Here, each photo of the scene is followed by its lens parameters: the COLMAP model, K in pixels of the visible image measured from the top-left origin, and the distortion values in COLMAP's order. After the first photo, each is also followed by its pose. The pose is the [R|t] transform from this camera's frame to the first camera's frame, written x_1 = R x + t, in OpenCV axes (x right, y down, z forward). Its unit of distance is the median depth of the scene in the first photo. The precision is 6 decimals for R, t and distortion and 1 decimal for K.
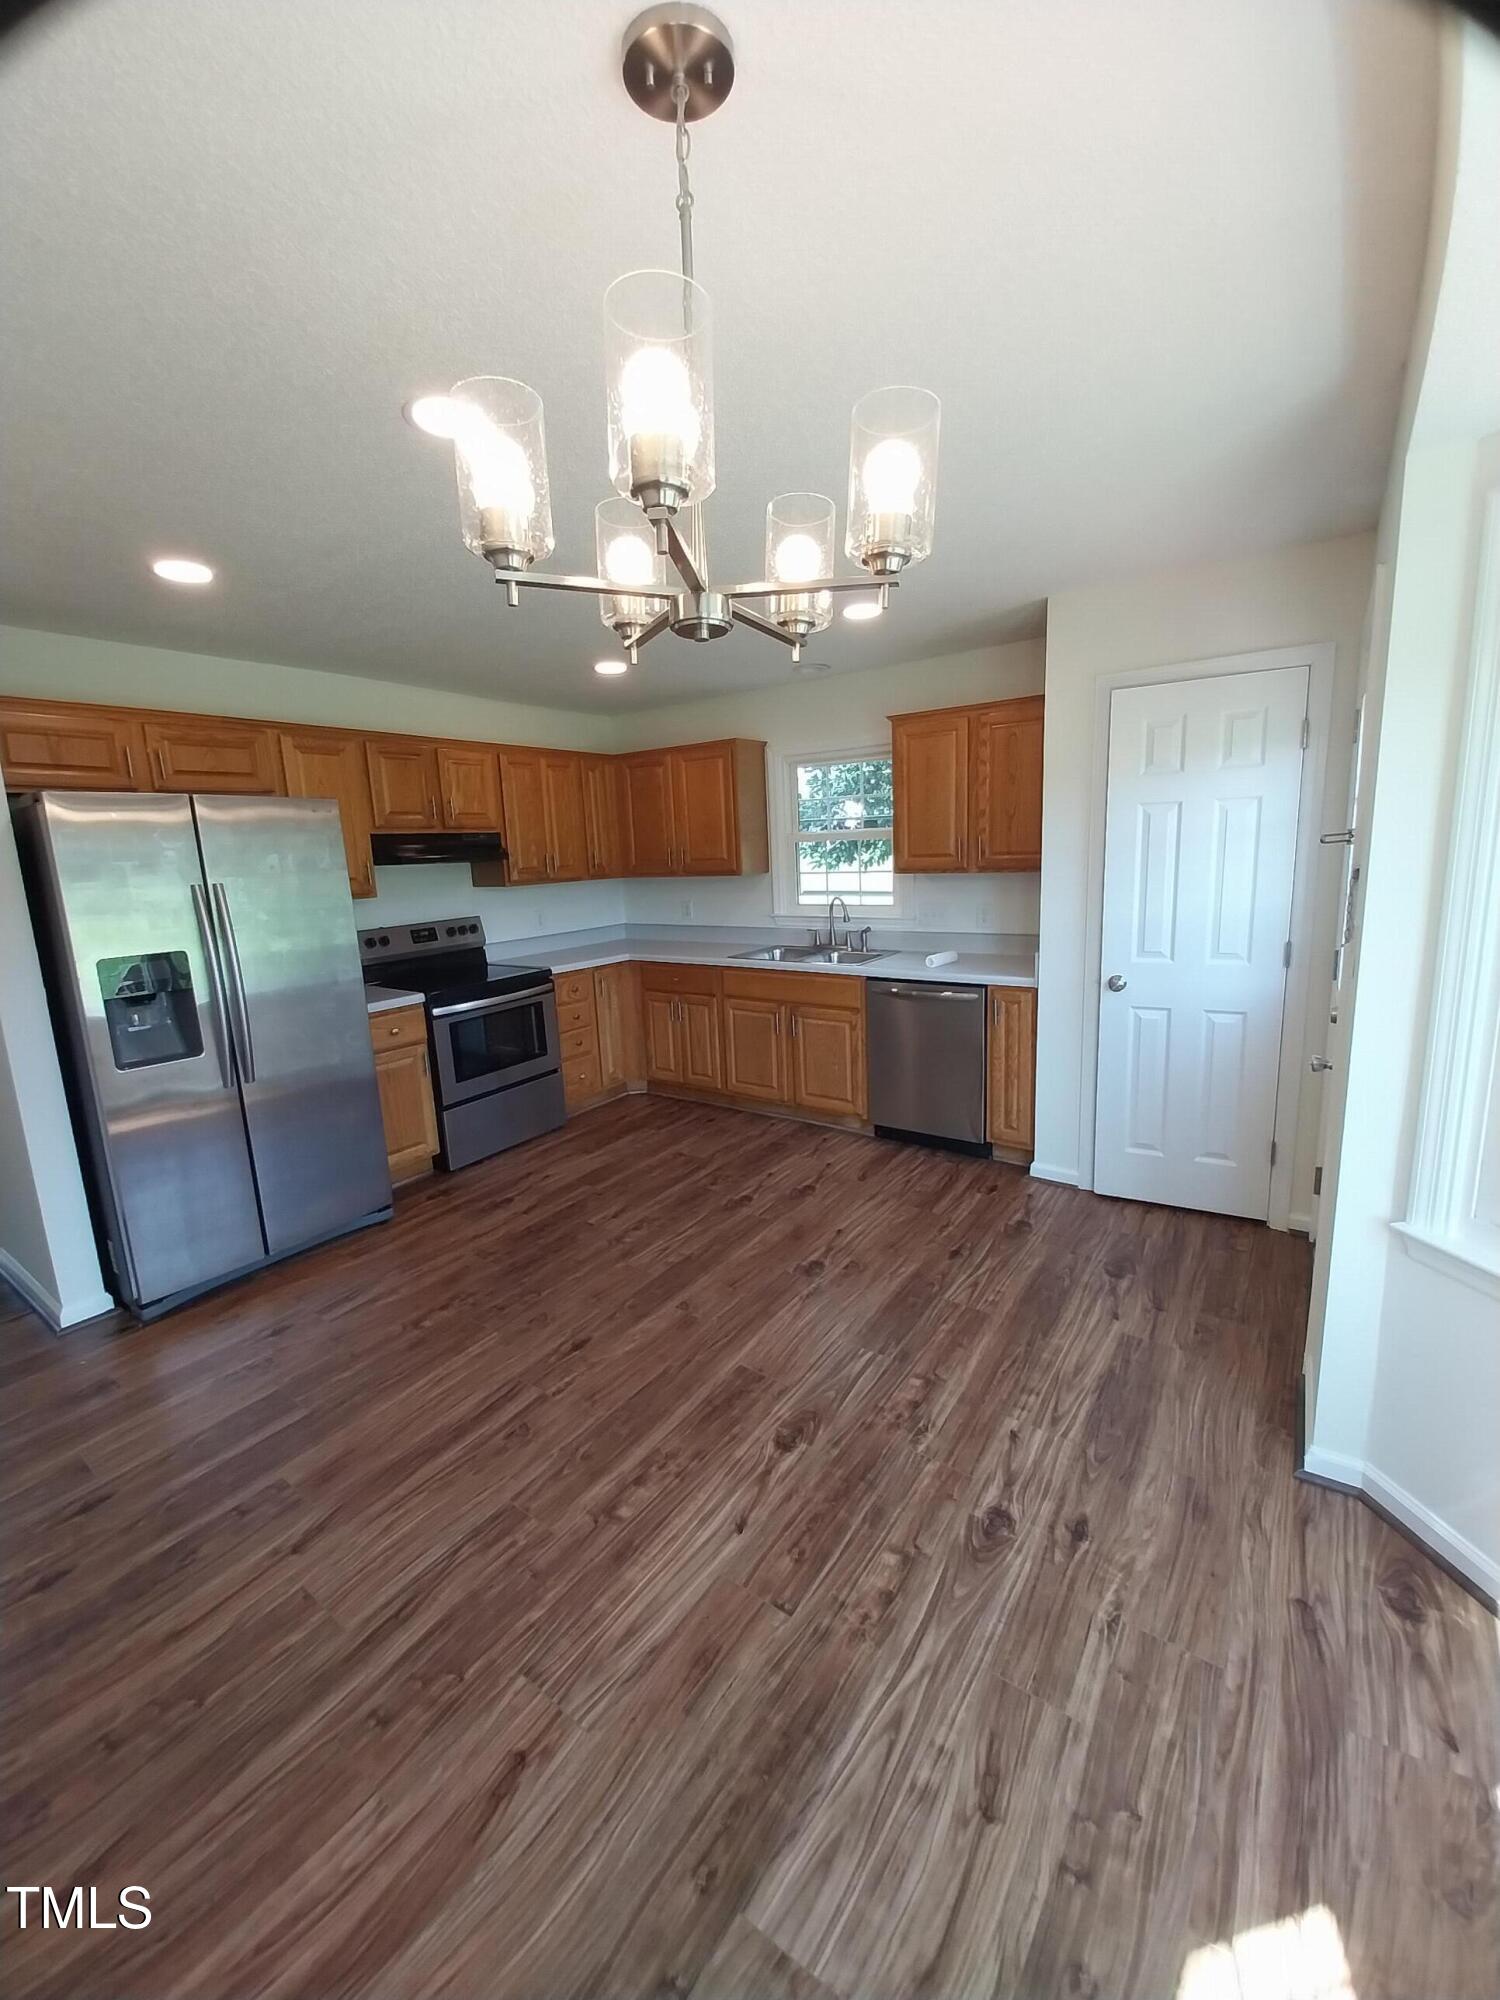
lens RADIAL K [[788.4, 0, 743.1], [0, 788.4, 975.7], [0, 0, 1]] dist [-0.000475, 0.000052]
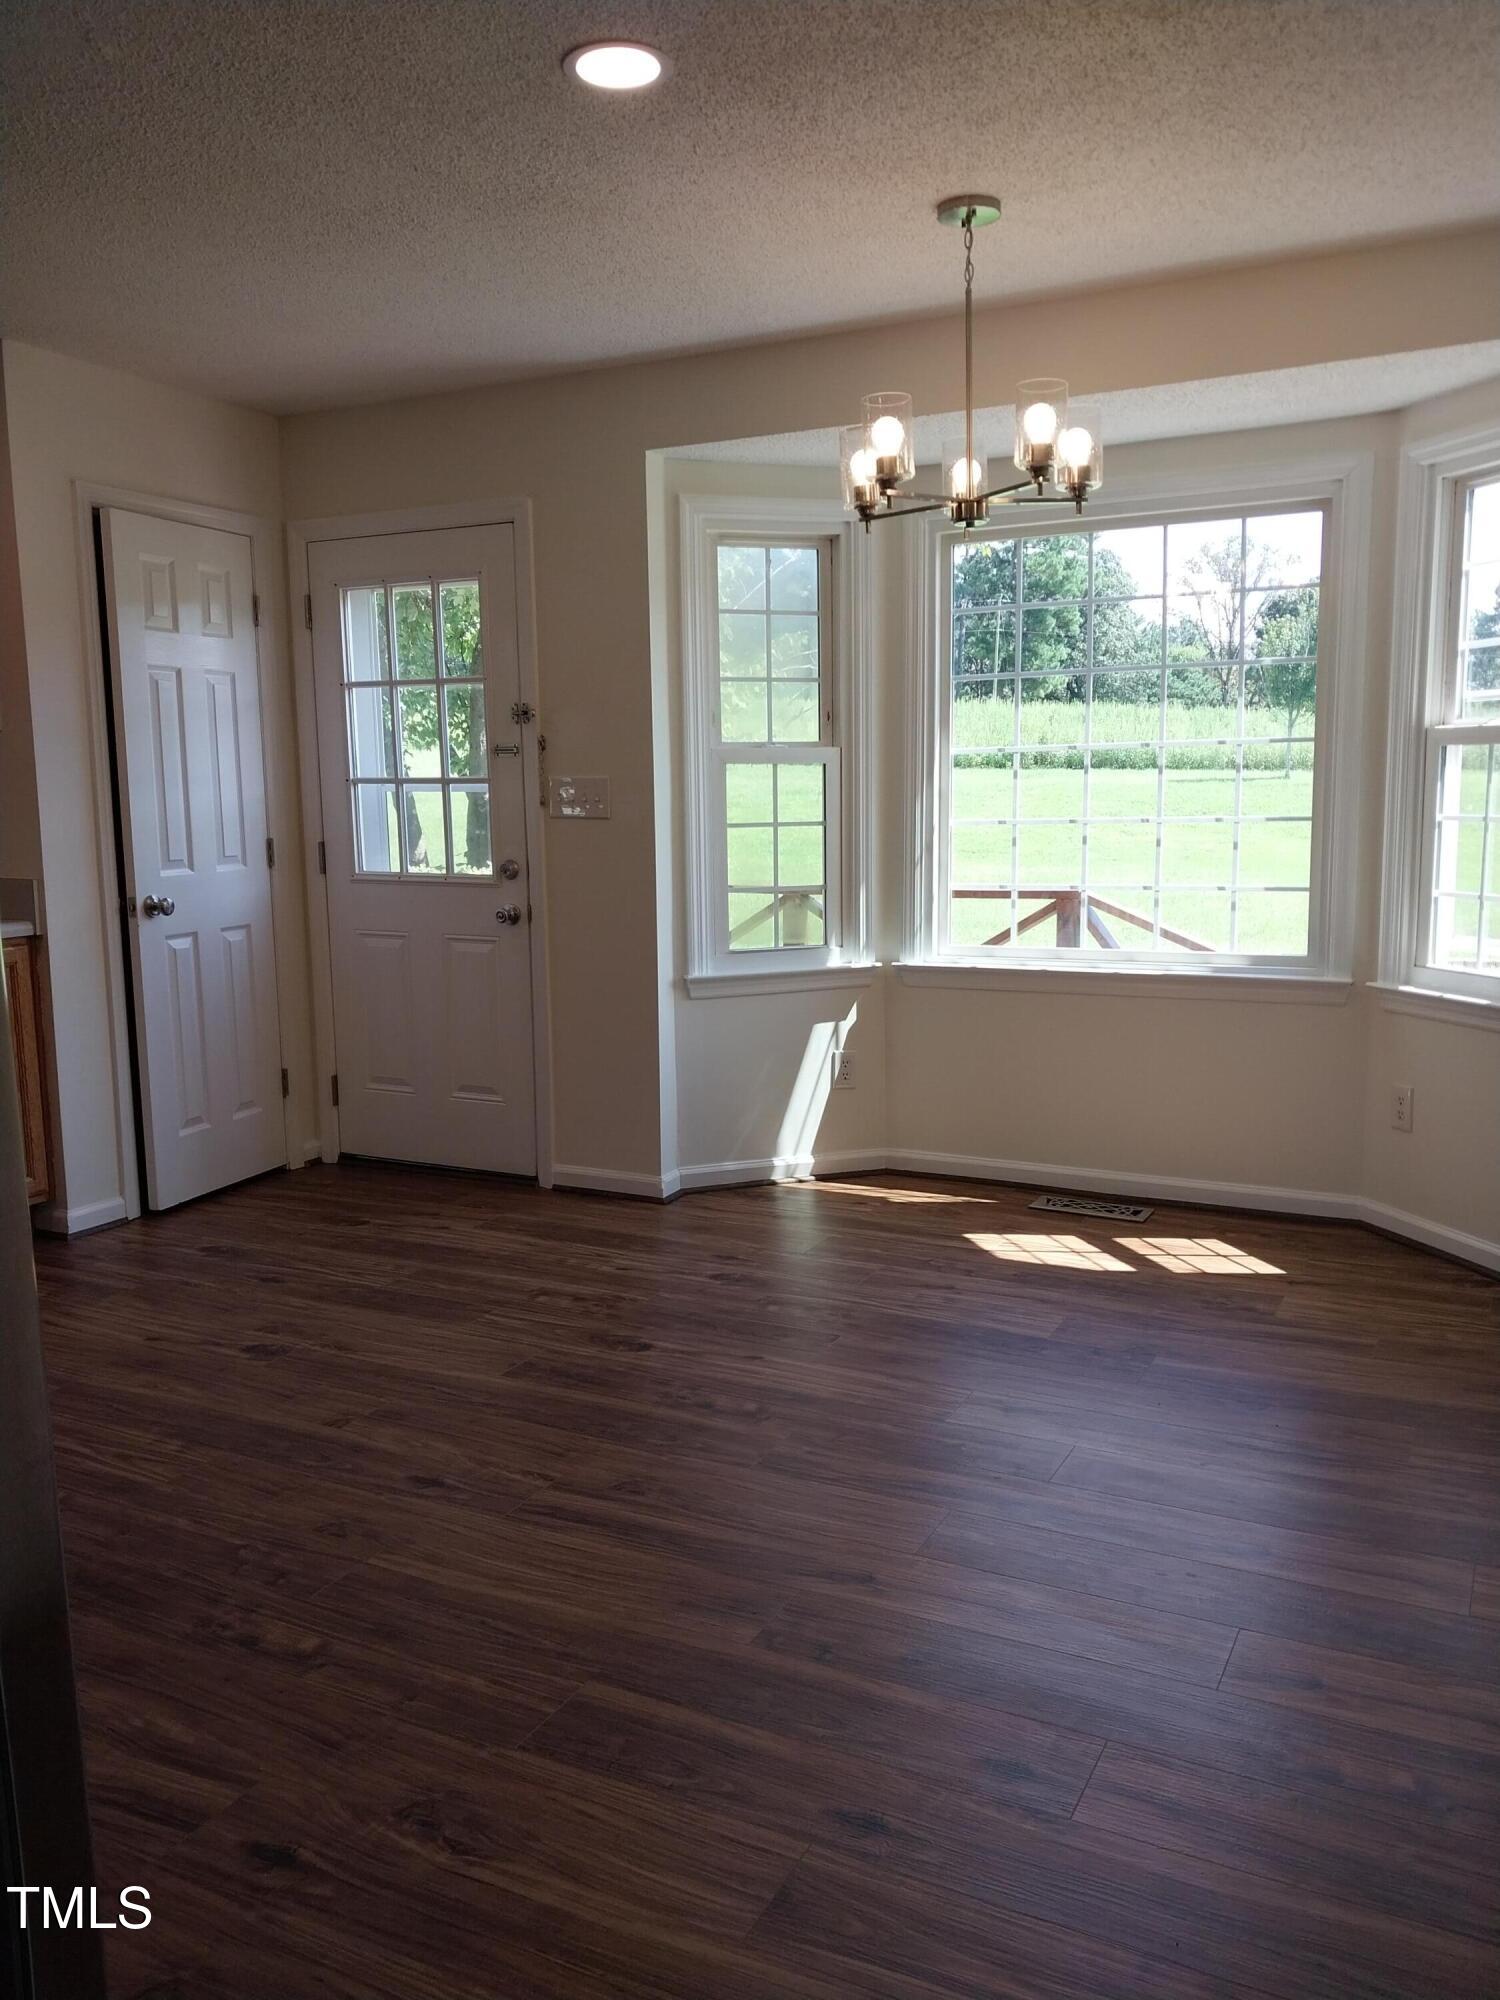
lens RADIAL K [[1567.1, 0, 750.0], [0, 1567.1, 1000.0], [0, 0, 1]] dist [0.052548, -0.087309]
pose [[-0.142078, -0.094151, 0.985368, -0.940294], [0.180826, 0.976246, 0.119352, 0.017610], [-0.973199, 0.195137, -0.121678, 0.582975]]
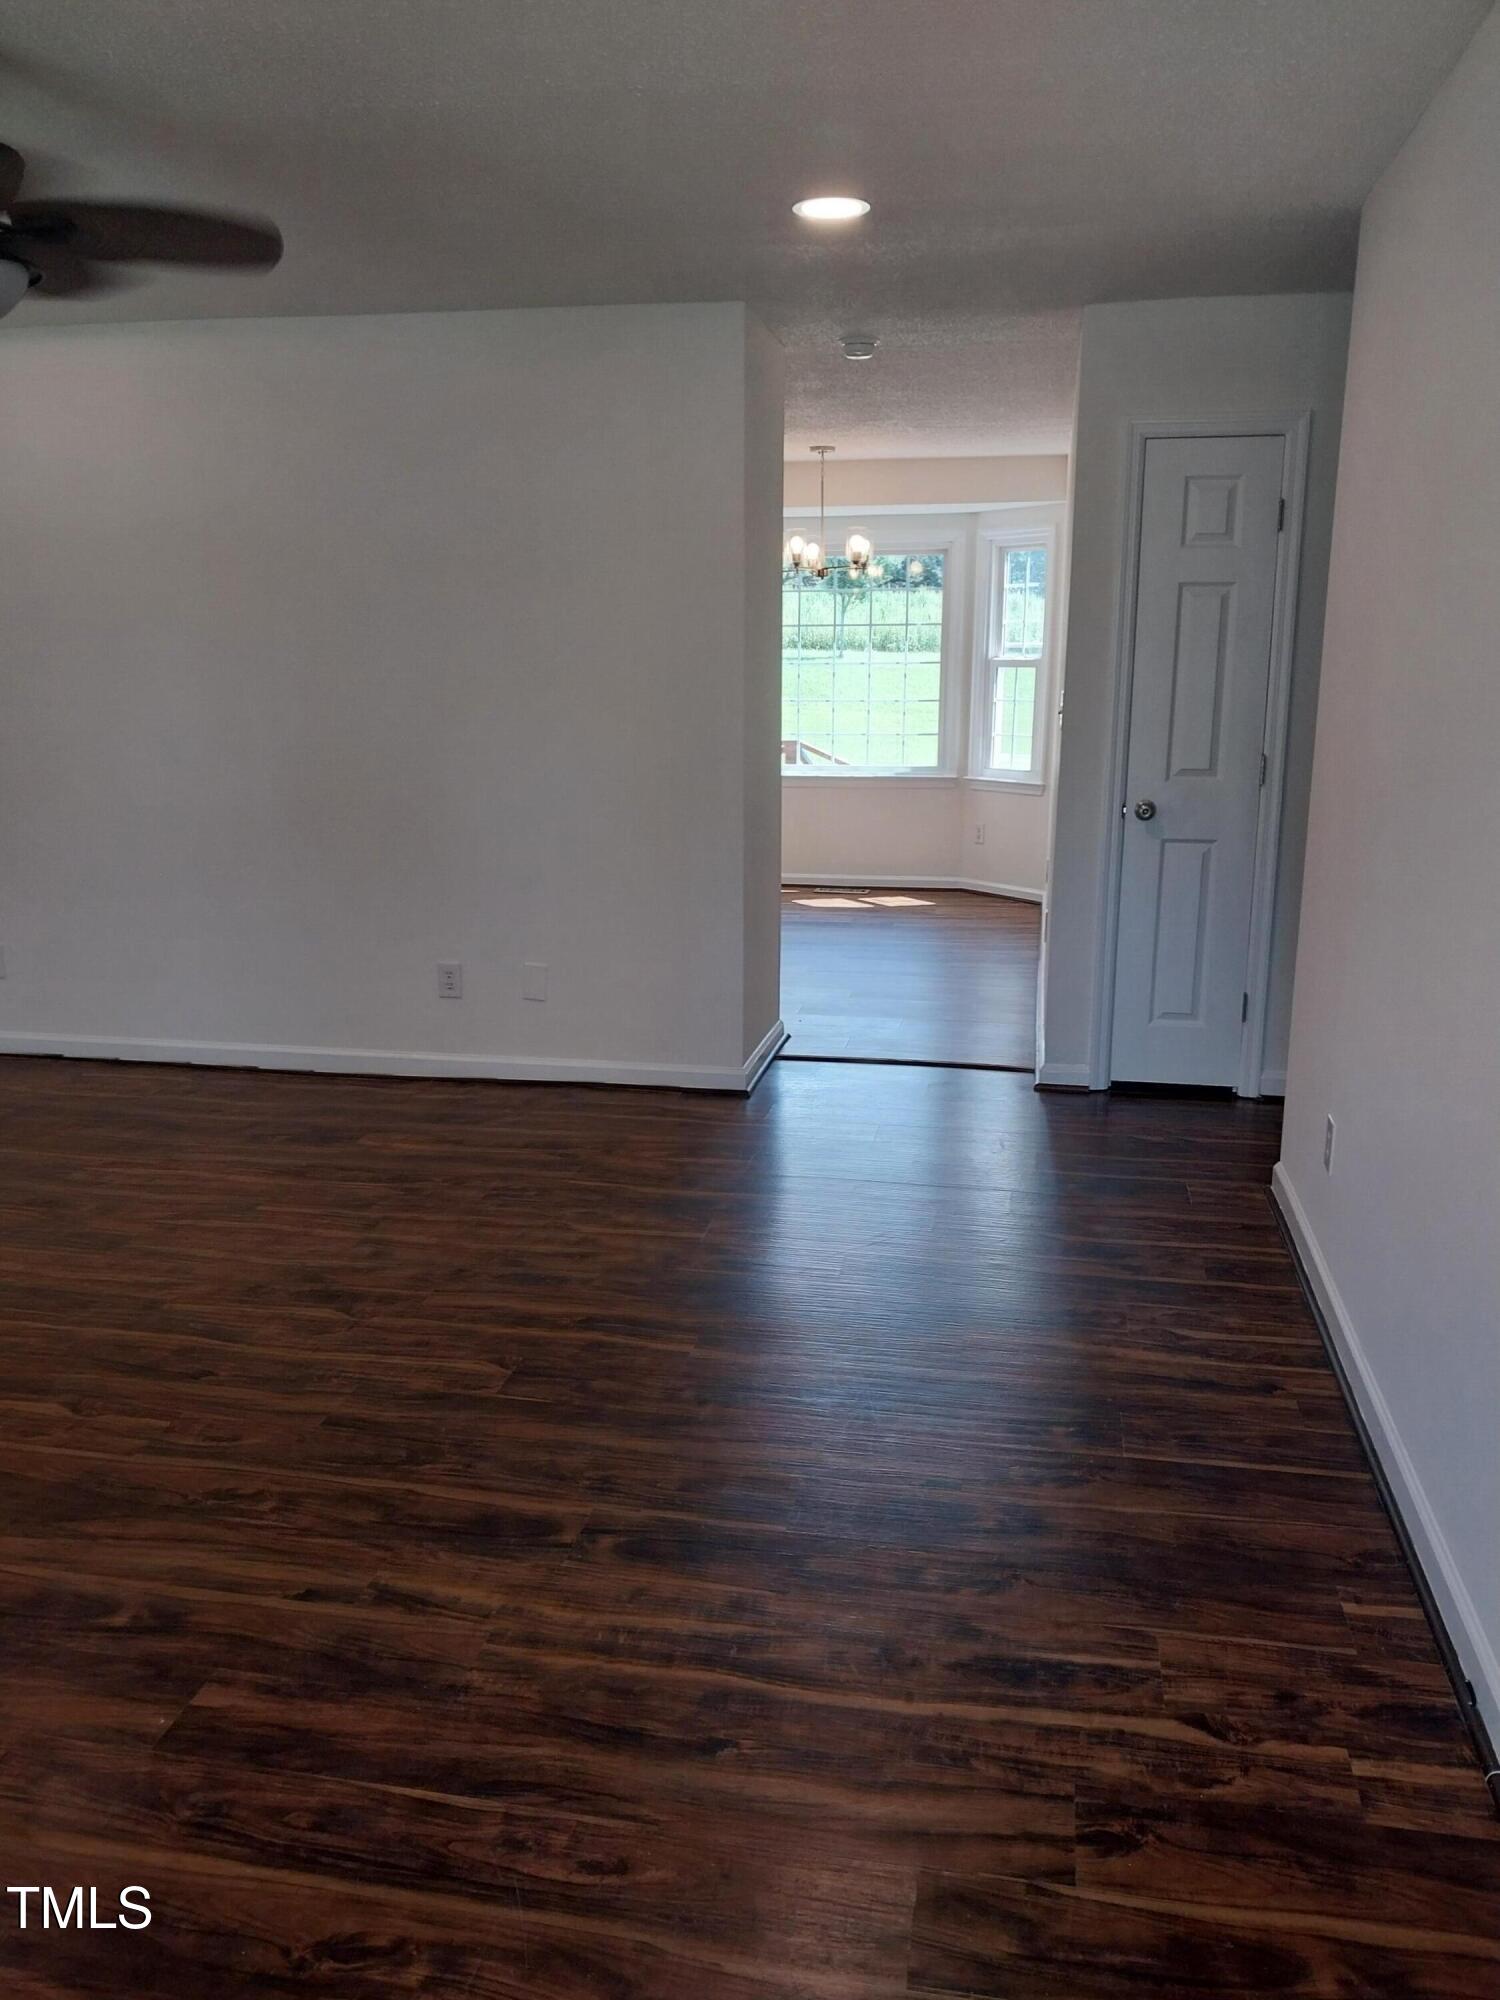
lens RADIAL K [[1567.1, 0, 750.0], [0, 1567.1, 1000.0], [0, 0, 1]] dist [0.052548, -0.087309]
pose [[-0.410335, -0.160329, 0.897730, -1.003702], [0.162771, 0.955739, 0.245089, 0.010559], [-0.897291, 0.246693, -0.366076, 0.625379]]
